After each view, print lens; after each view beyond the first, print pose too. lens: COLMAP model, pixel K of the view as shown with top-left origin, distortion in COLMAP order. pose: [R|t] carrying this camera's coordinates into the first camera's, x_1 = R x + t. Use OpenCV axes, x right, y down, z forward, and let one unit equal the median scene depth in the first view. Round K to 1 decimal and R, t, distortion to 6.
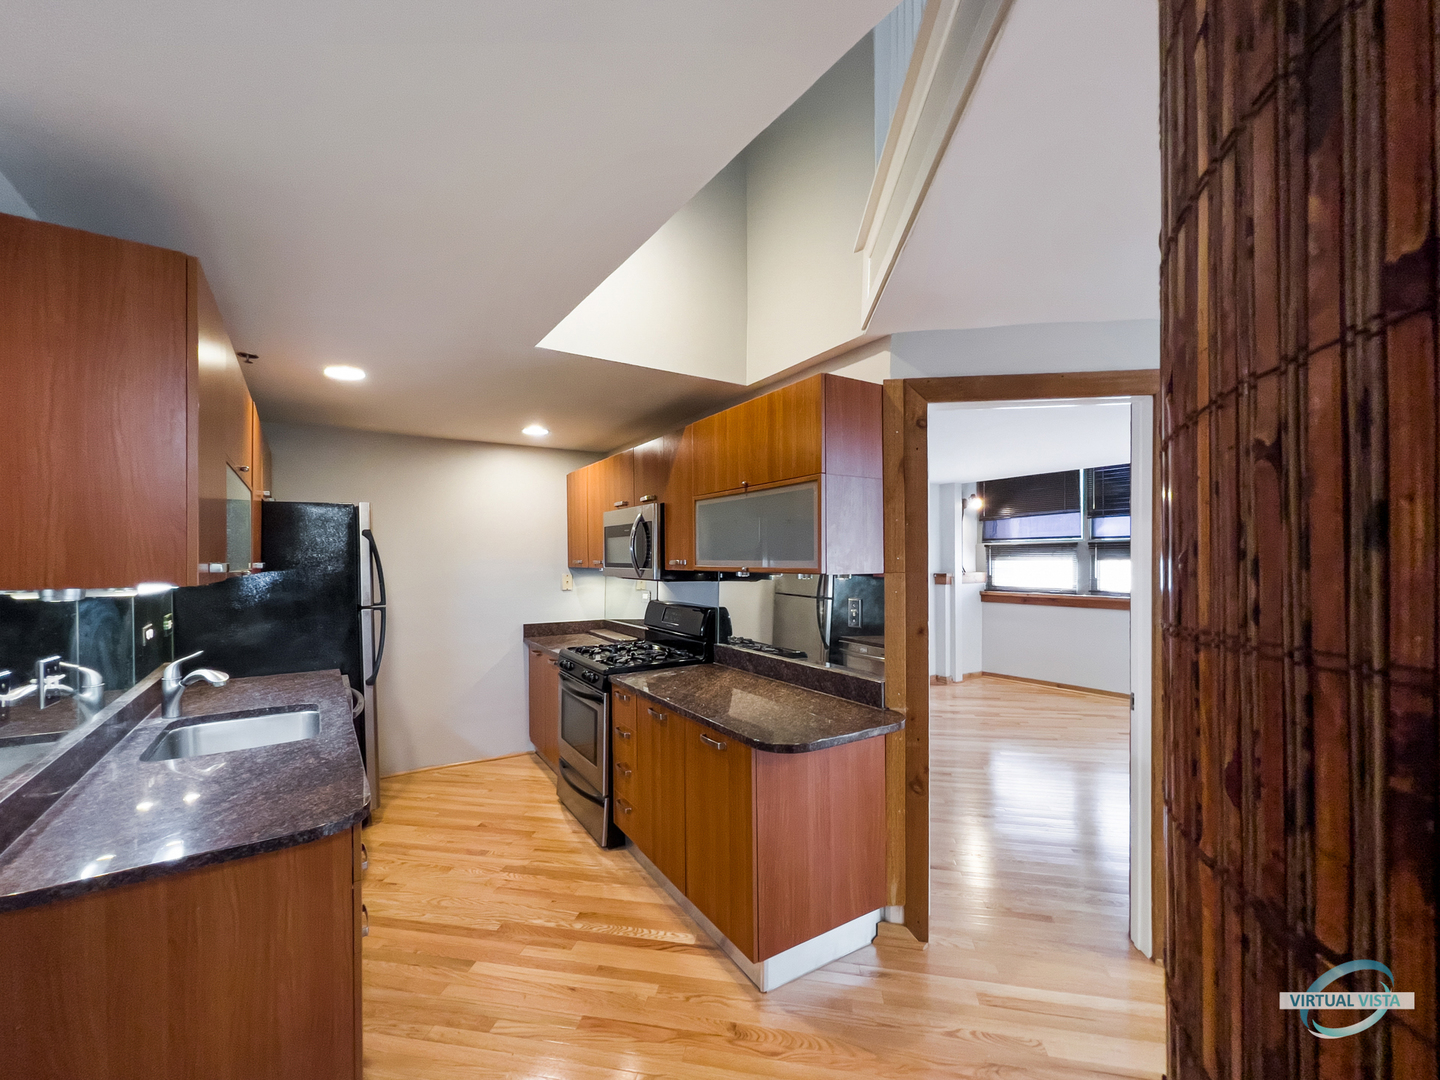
lens RADIAL K [[589.4, 0, 710.1], [0, 589.4, 553.8], [0, 0, 1]] dist [-0.002395, 0.006065]
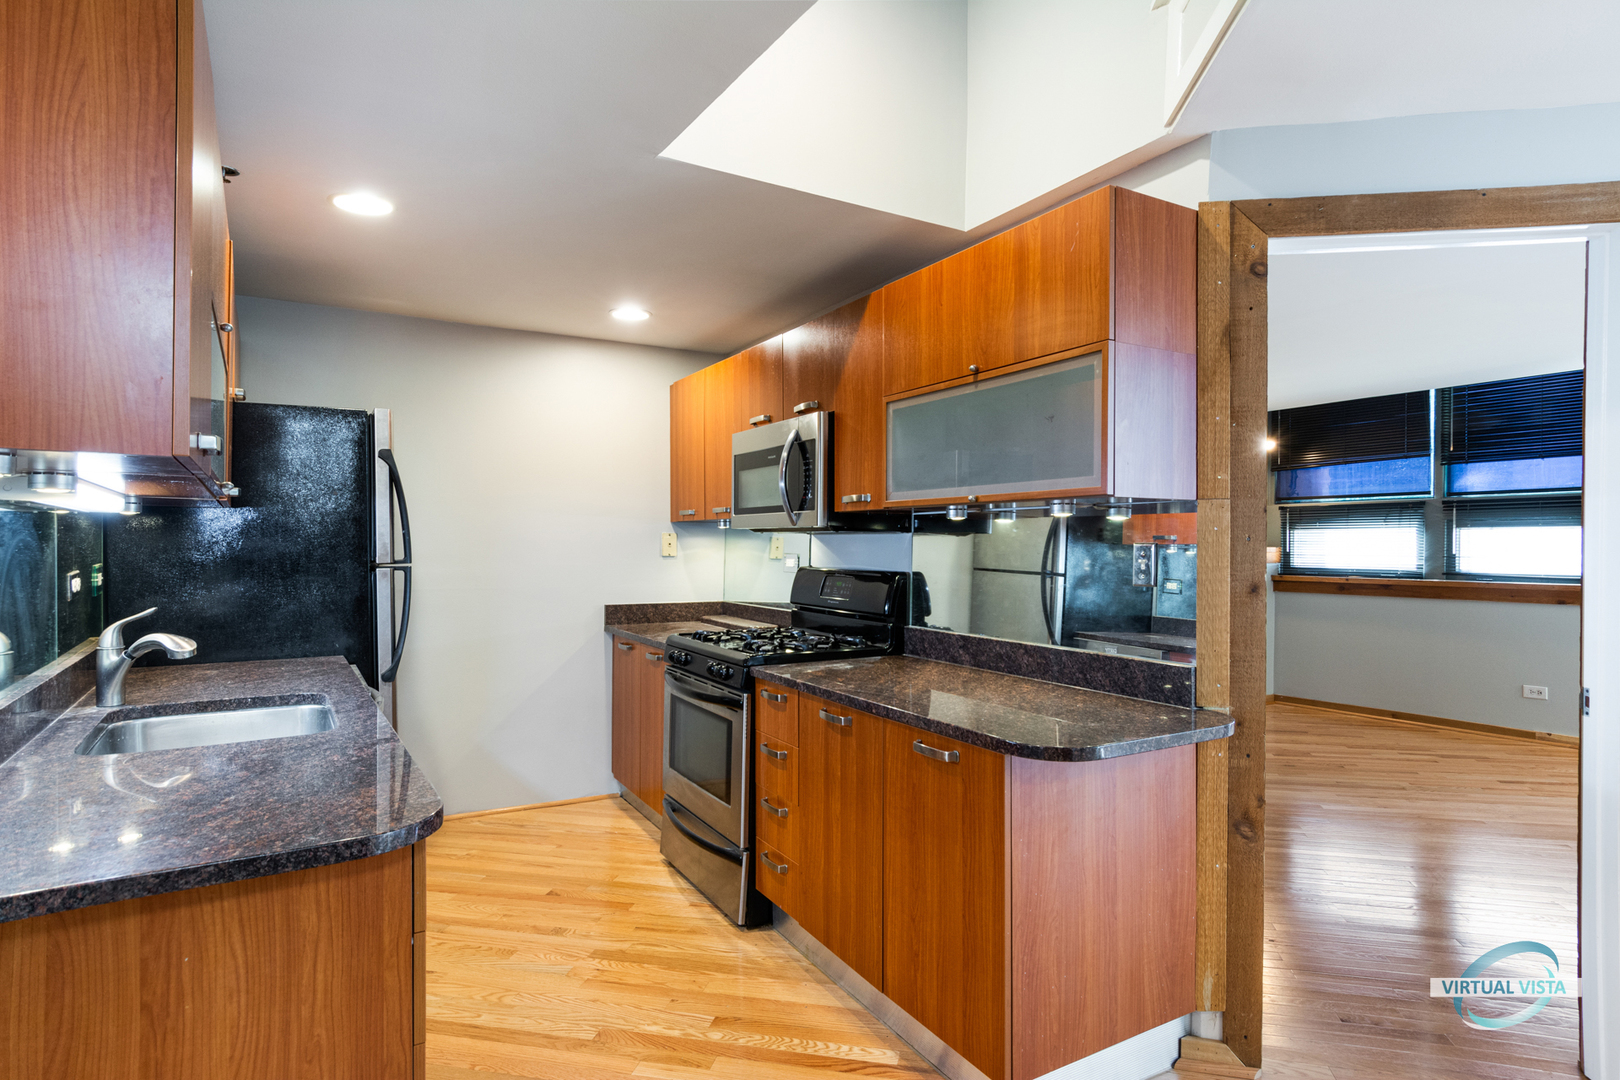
lens RADIAL K [[856.7, 0, 829.0], [0, 856.7, 539.2], [0, 0, 1]] dist [0.003616, -0.001664]
pose [[0.999835, 0.012568, -0.013133, -0.074046], [-0.012565, 0.999921, 0.000342, 0.061613], [0.013136, -0.000177, 0.999914, 0.037774]]
